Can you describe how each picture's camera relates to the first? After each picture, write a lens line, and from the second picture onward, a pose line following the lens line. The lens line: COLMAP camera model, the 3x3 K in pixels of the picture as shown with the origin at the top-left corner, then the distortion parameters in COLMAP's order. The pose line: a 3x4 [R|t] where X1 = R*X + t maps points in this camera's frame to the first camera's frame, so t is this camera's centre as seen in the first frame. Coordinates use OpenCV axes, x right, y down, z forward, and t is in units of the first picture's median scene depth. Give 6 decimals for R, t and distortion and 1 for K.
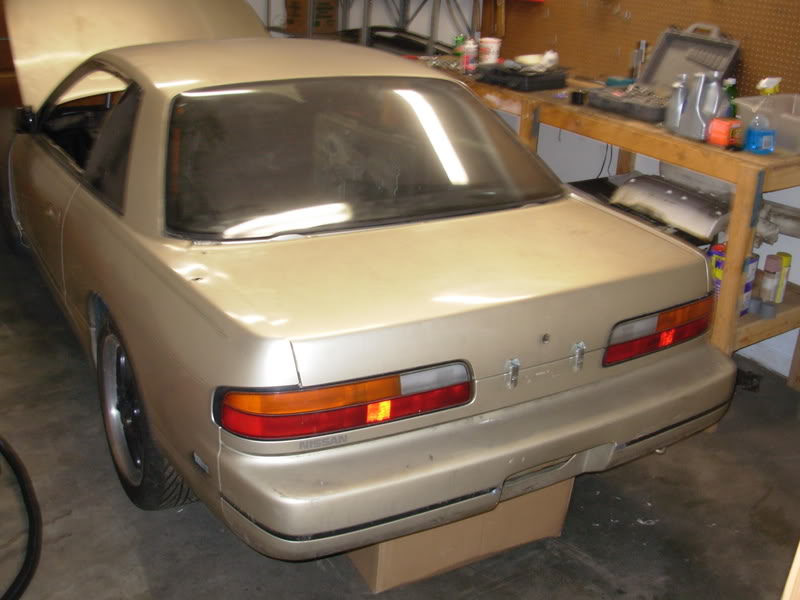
lens RADIAL K [[872.0, 0, 400.0], [0, 872.0, 300.0], [0, 0, 1]] dist [-0.128349, 0.014843]
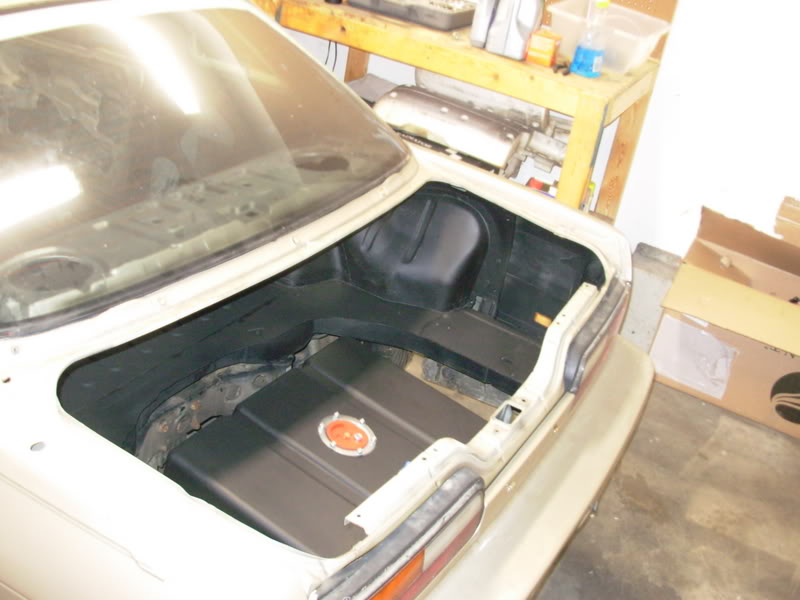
lens RADIAL K [[872.0, 0, 400.0], [0, 872.0, 300.0], [0, 0, 1]] dist [-0.128349, 0.014843]
pose [[0.890521, -0.144069, 0.431528, -0.124921], [0.072724, 0.981416, 0.177575, -0.098587], [-0.449092, -0.126752, 0.884449, 0.244739]]
